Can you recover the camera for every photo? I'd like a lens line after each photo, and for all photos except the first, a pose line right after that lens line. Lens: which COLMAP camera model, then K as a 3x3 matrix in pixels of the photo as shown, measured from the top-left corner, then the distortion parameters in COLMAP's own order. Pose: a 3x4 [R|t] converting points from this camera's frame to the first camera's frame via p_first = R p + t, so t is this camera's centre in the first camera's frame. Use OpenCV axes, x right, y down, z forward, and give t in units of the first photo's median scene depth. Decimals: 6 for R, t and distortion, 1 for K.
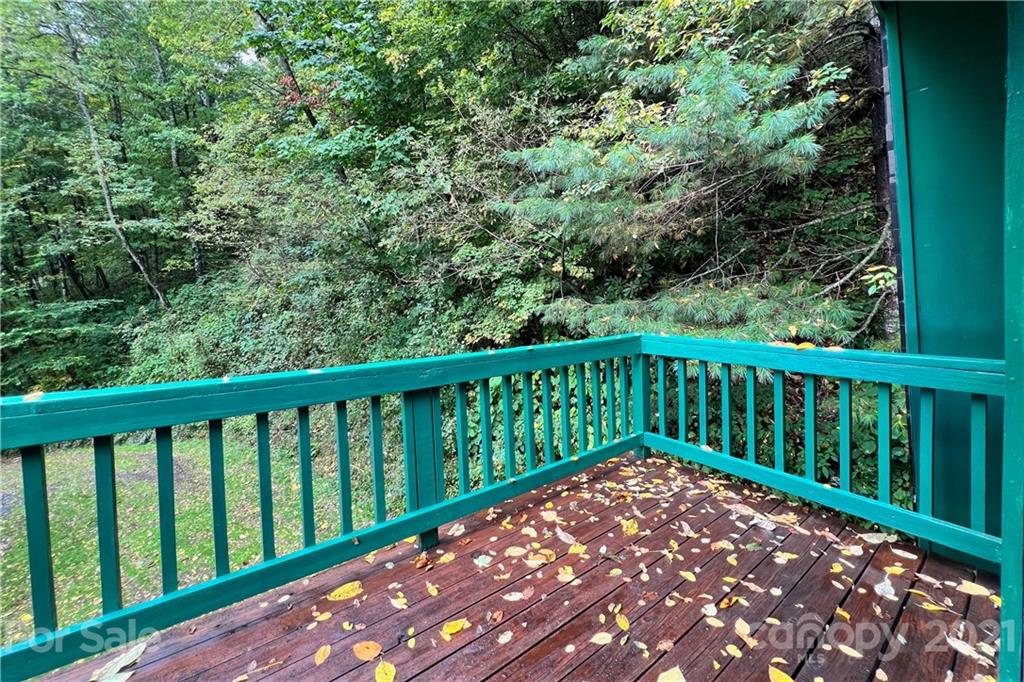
lens RADIAL K [[396.2, 0, 512.0], [0, 396.2, 341.0], [0, 0, 1]] dist [-0.007754, 0.000269]
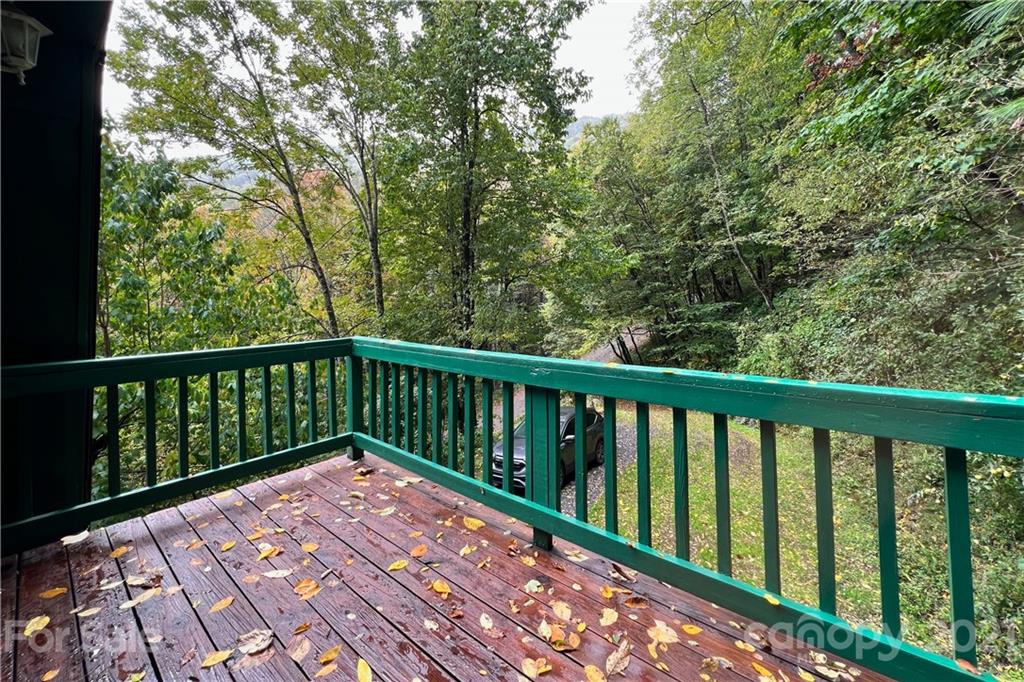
lens RADIAL K [[396.2, 0, 512.0], [0, 396.2, 341.0], [0, 0, 1]] dist [-0.007754, 0.000269]
pose [[0.239178, 0.096632, -0.966155, 0.073535], [-0.104688, 0.991802, 0.073281, -0.006355], [0.965316, 0.083618, 0.247334, 0.067947]]
